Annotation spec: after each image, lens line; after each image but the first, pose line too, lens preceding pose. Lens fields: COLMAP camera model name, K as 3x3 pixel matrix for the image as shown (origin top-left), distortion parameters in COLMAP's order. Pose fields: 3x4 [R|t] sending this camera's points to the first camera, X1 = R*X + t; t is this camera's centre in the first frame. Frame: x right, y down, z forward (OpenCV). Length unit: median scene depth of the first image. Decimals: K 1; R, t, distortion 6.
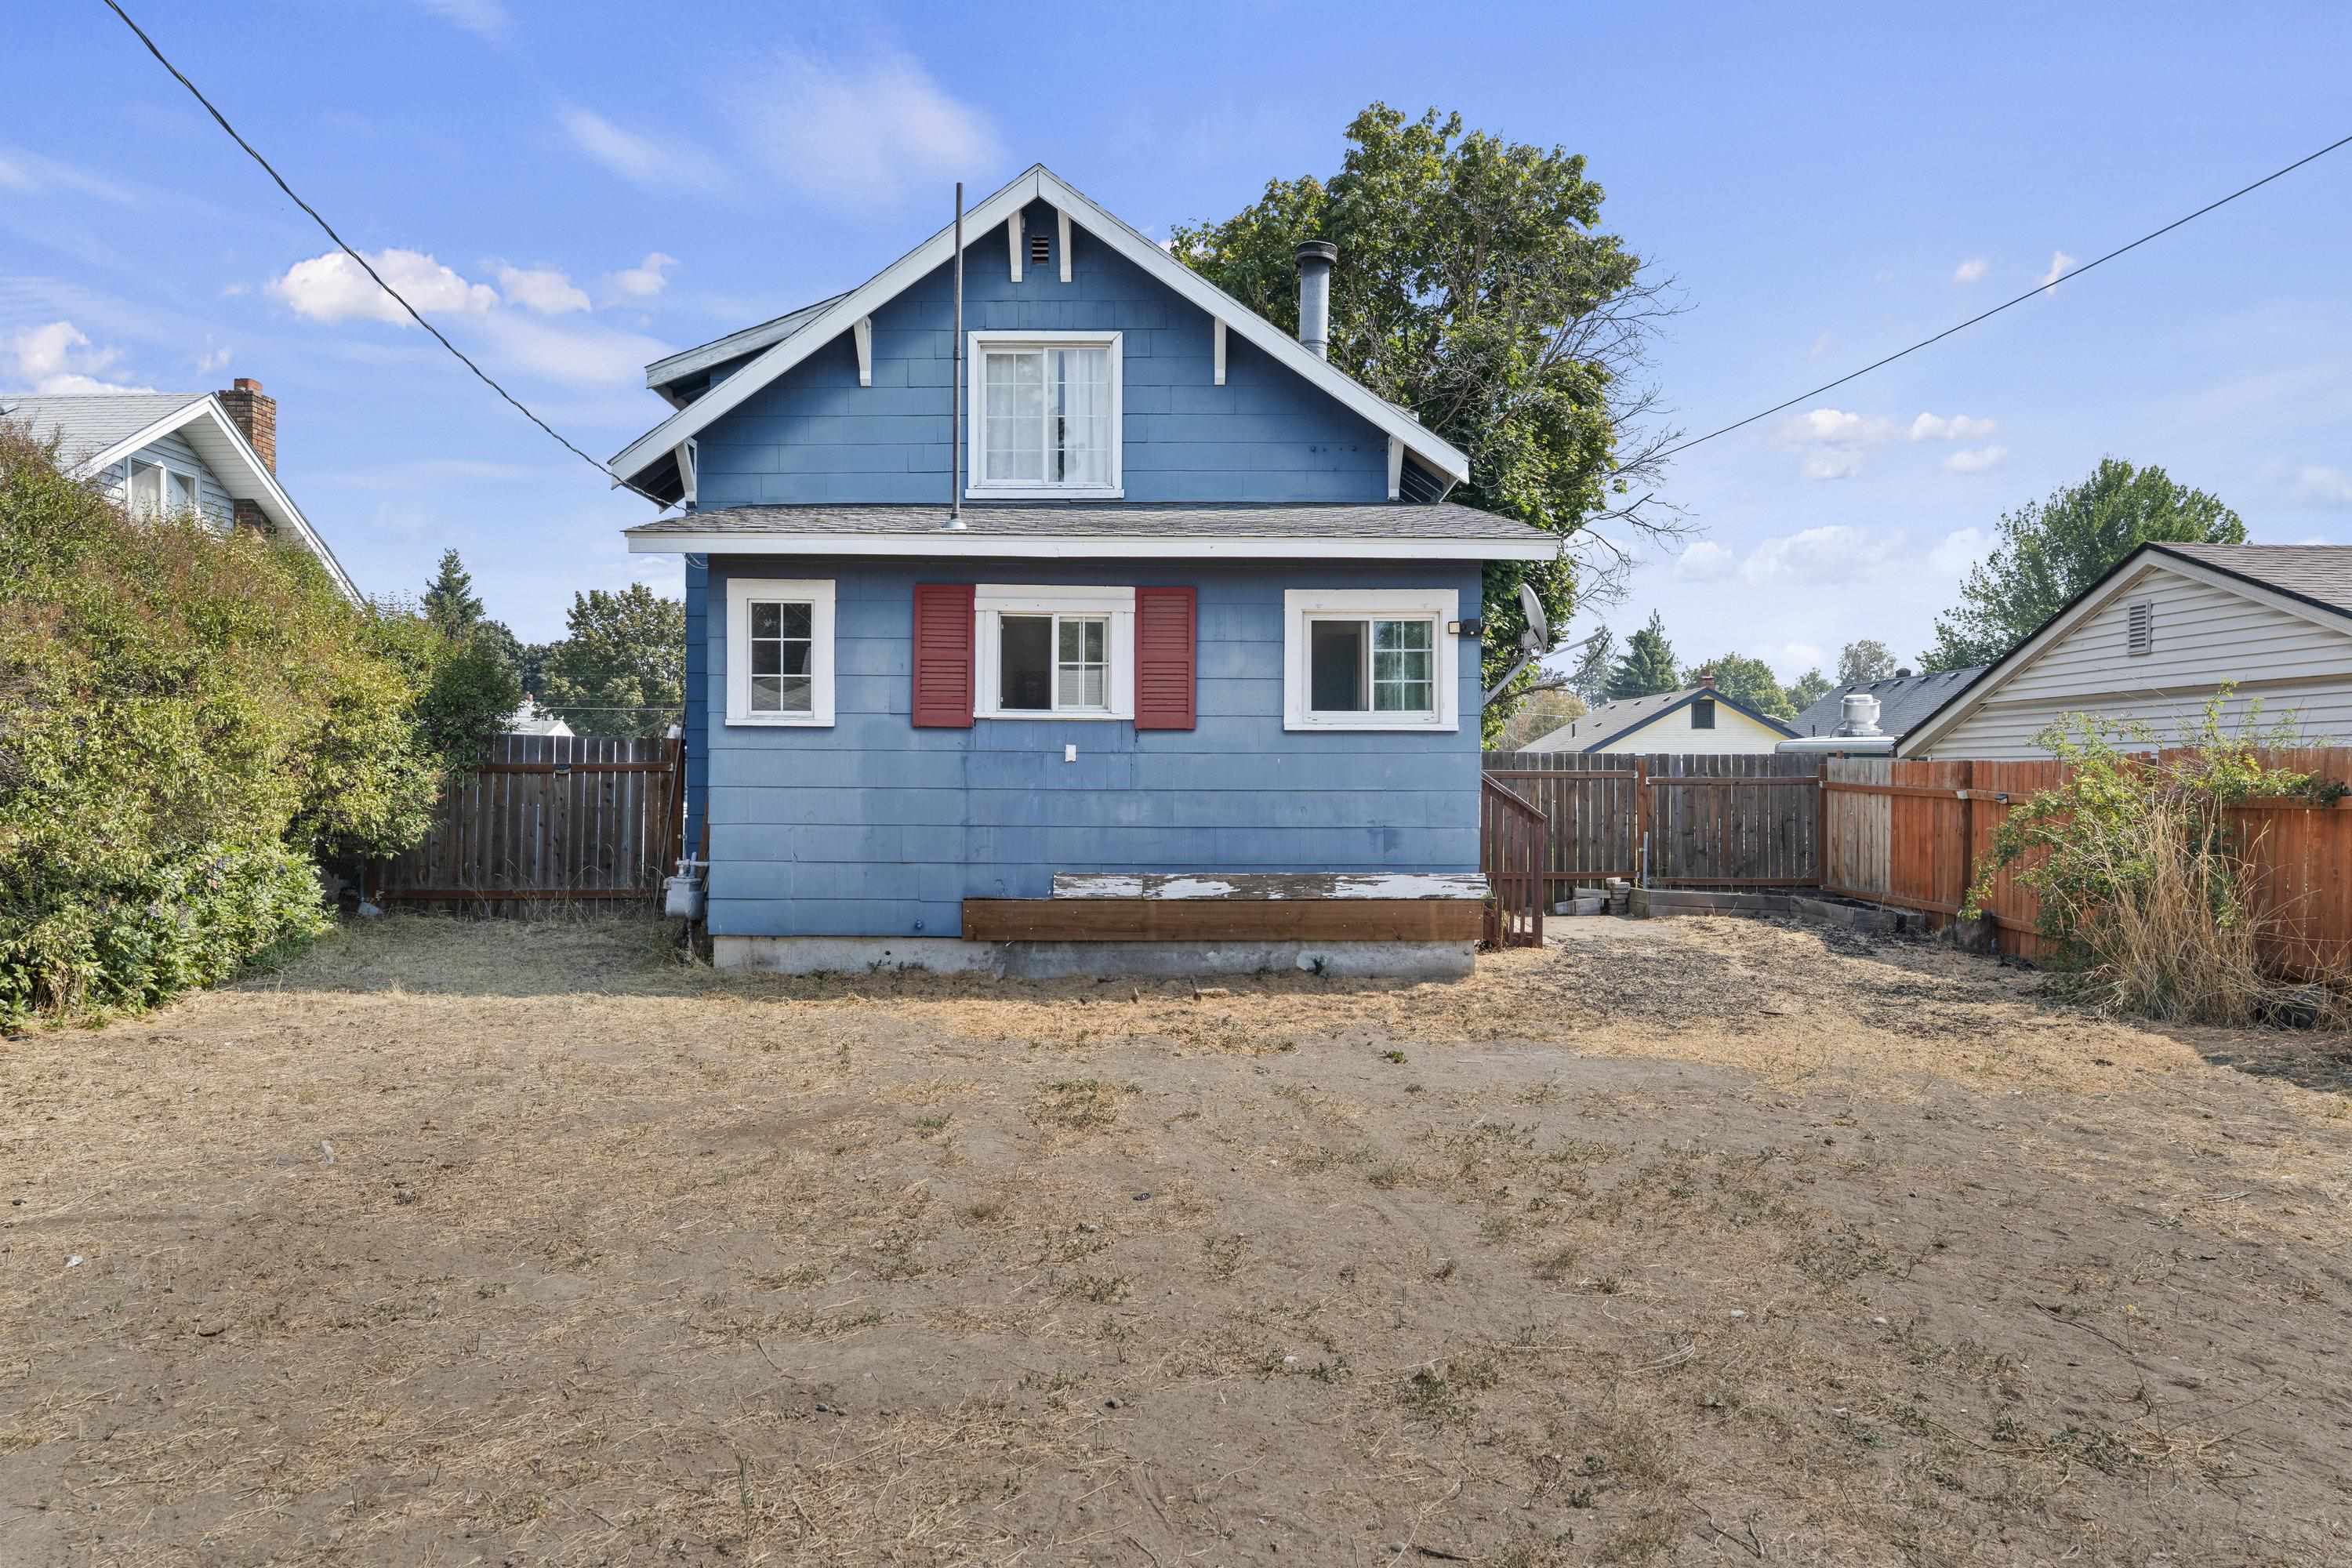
lens RADIAL K [[1612.4, 0, 1182.6], [0, 1612.4, 794.5], [0, 0, 1]] dist [0.001187, -0.004423]
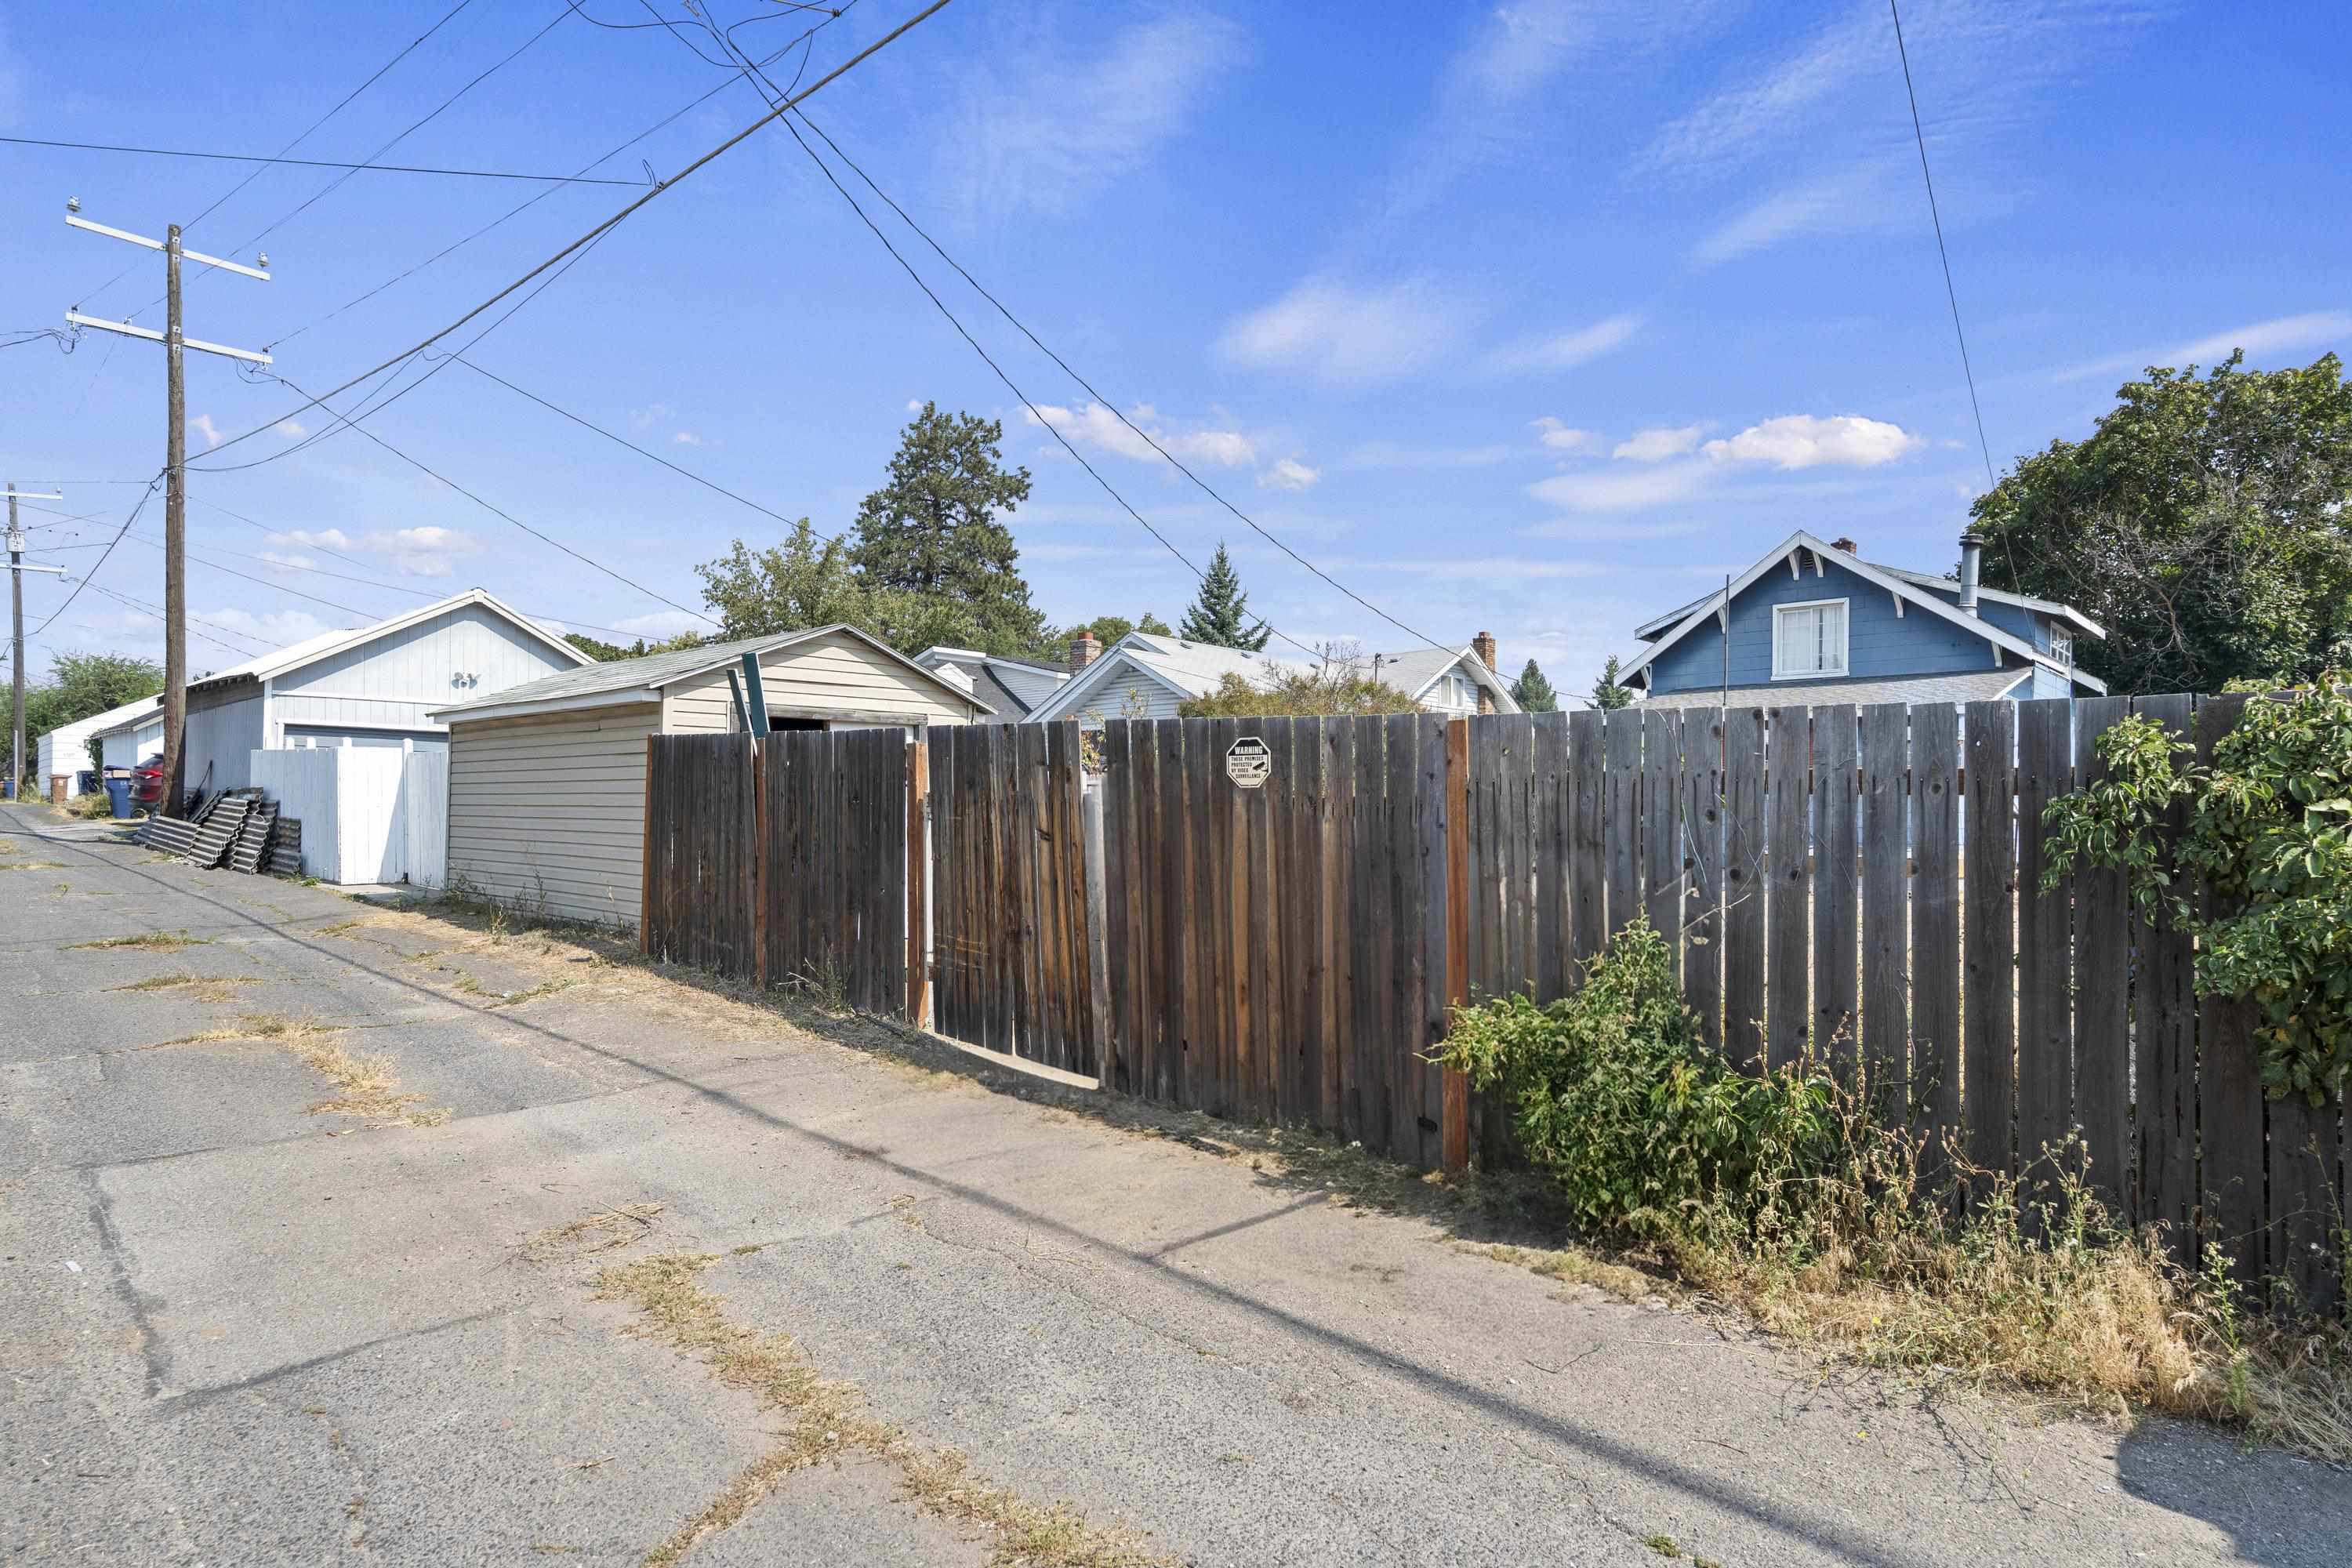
lens RADIAL K [[1314.5, 0, 1179.2], [0, 1314.5, 800.8], [0, 0, 1]] dist [0.005405, -0.000060]
pose [[0.727237, 0.002694, -0.686381, 0.662658], [-0.016826, 0.999762, -0.013904, 0.024089], [0.686180, 0.021661, 0.727109, -1.112497]]
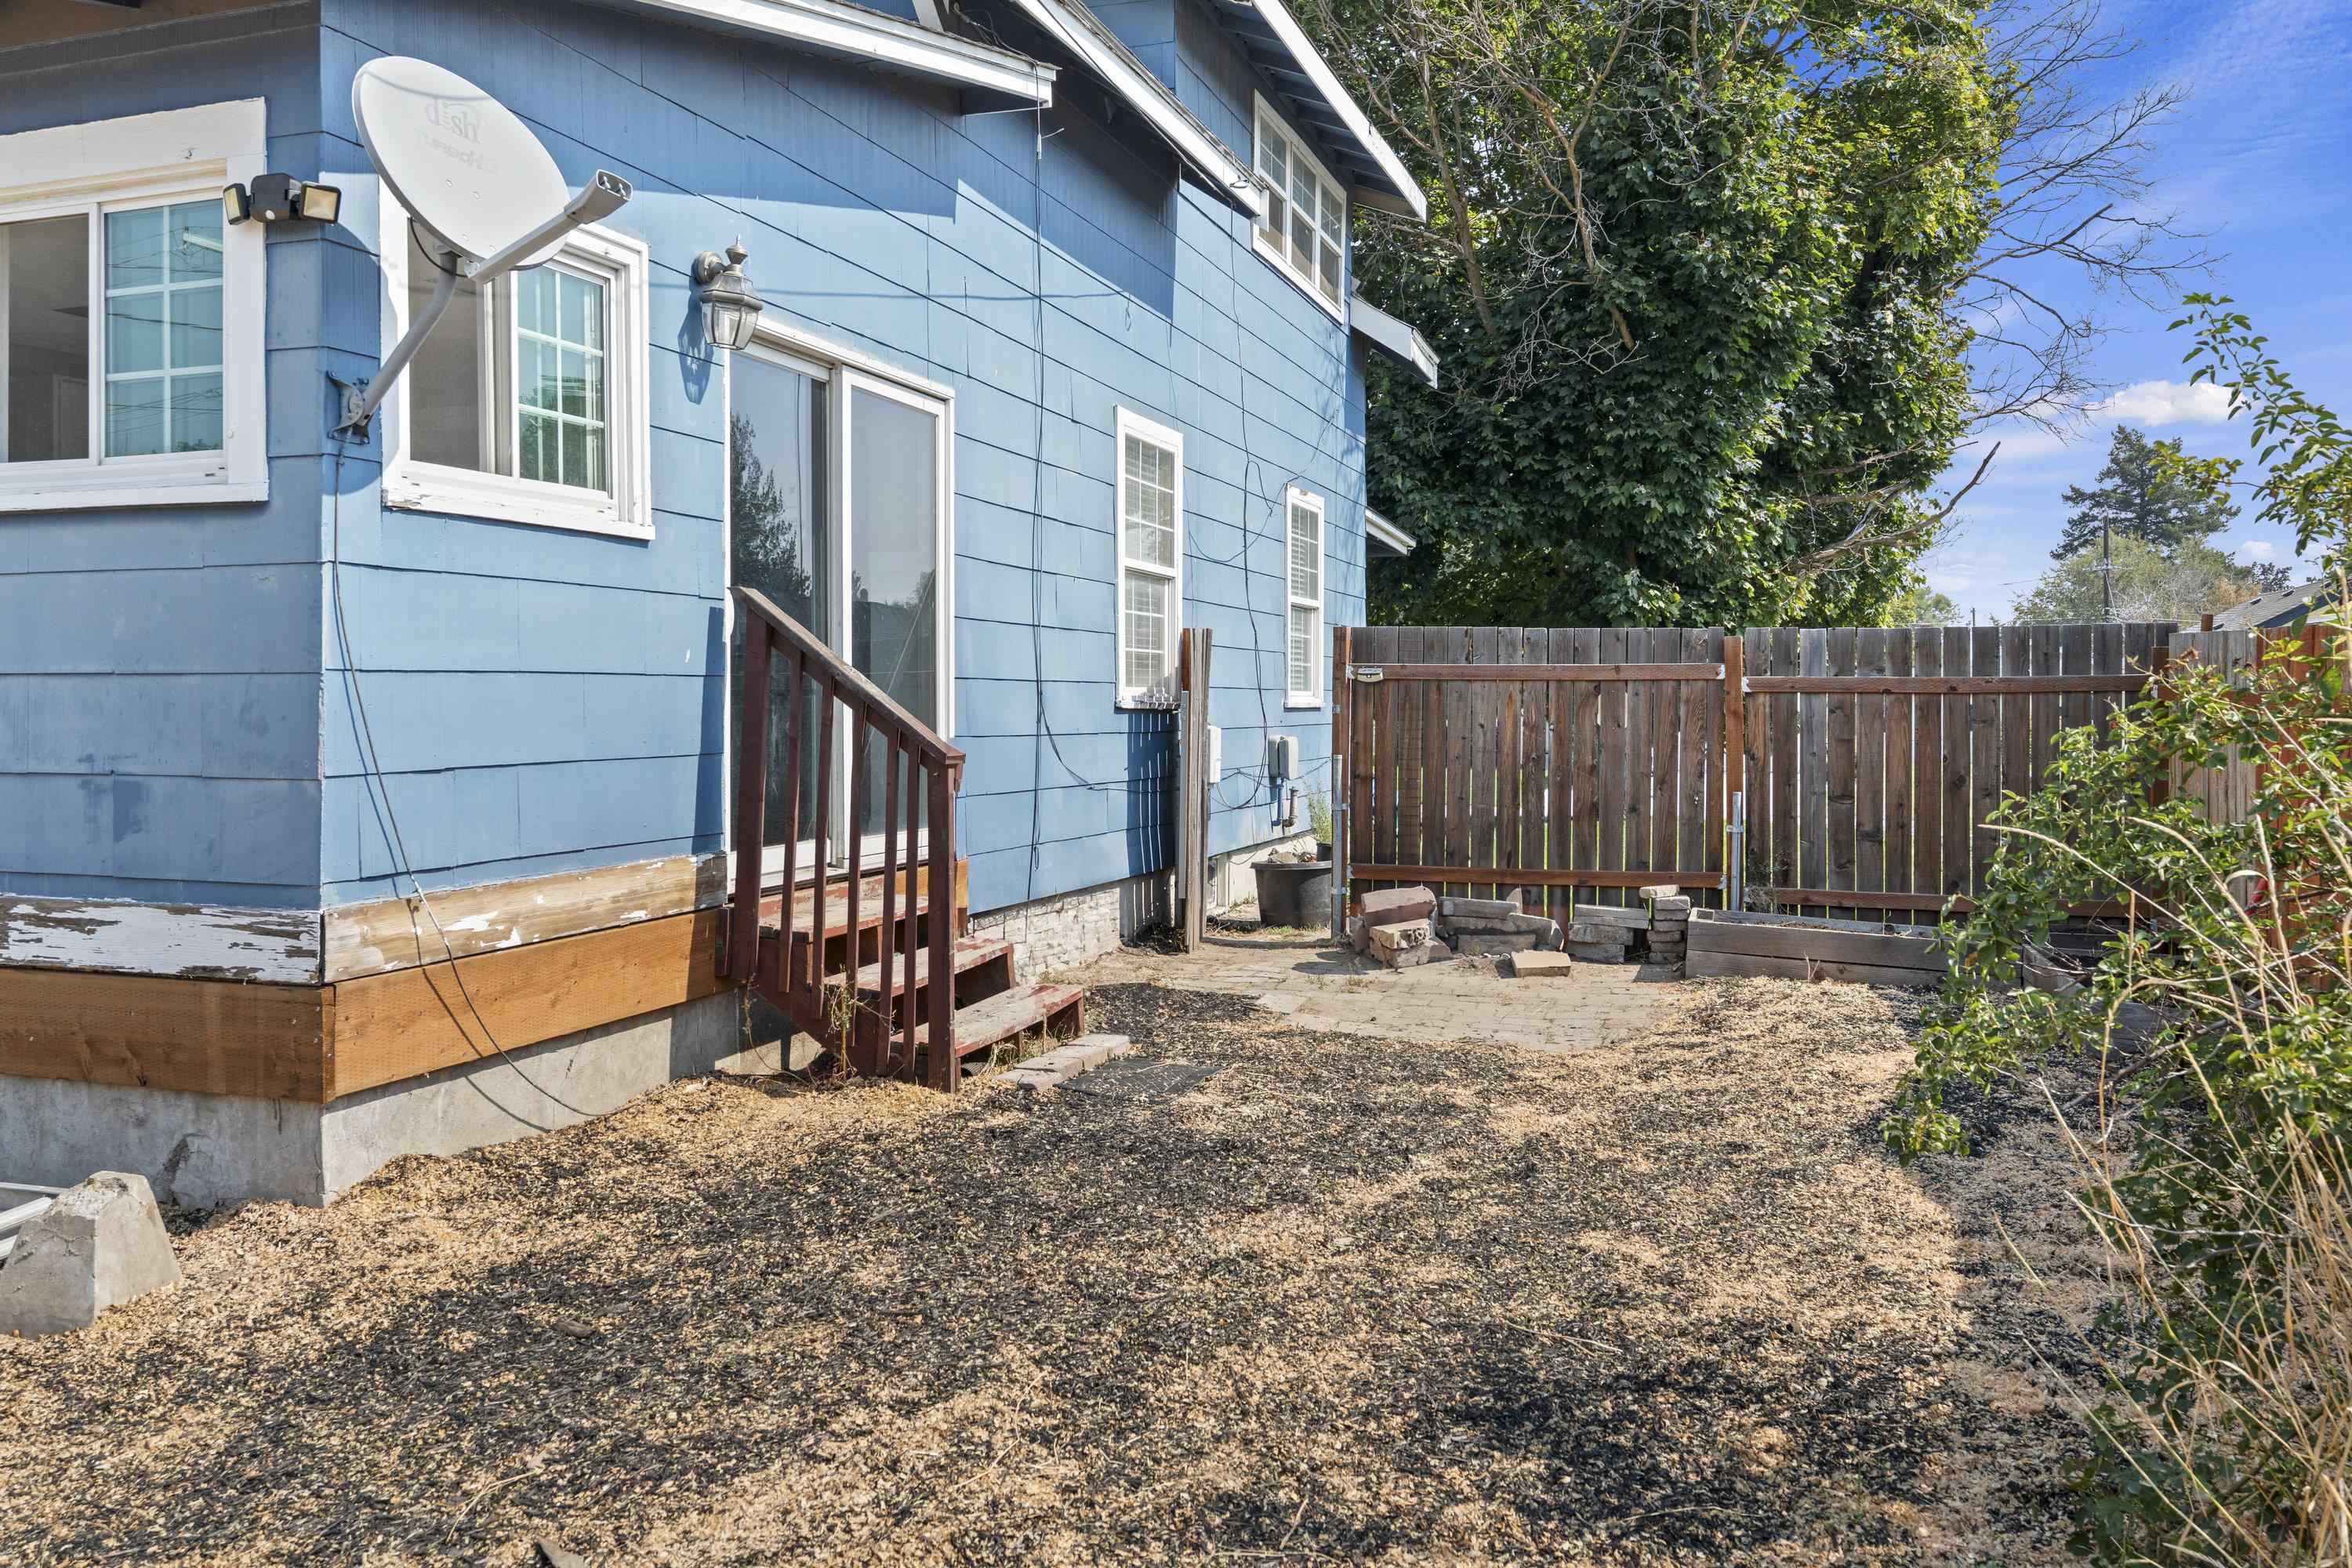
lens RADIAL K [[1809.1, 0, 1198.7], [0, 1809.1, 717.7], [0, 0, 1]] dist [0.009983, 0.001572]
pose [[0.943036, 0.002174, -0.332684, 0.493221], [-0.004740, 0.999965, -0.006903, 0.009113], [0.332657, 0.008086, 0.943013, 0.692878]]
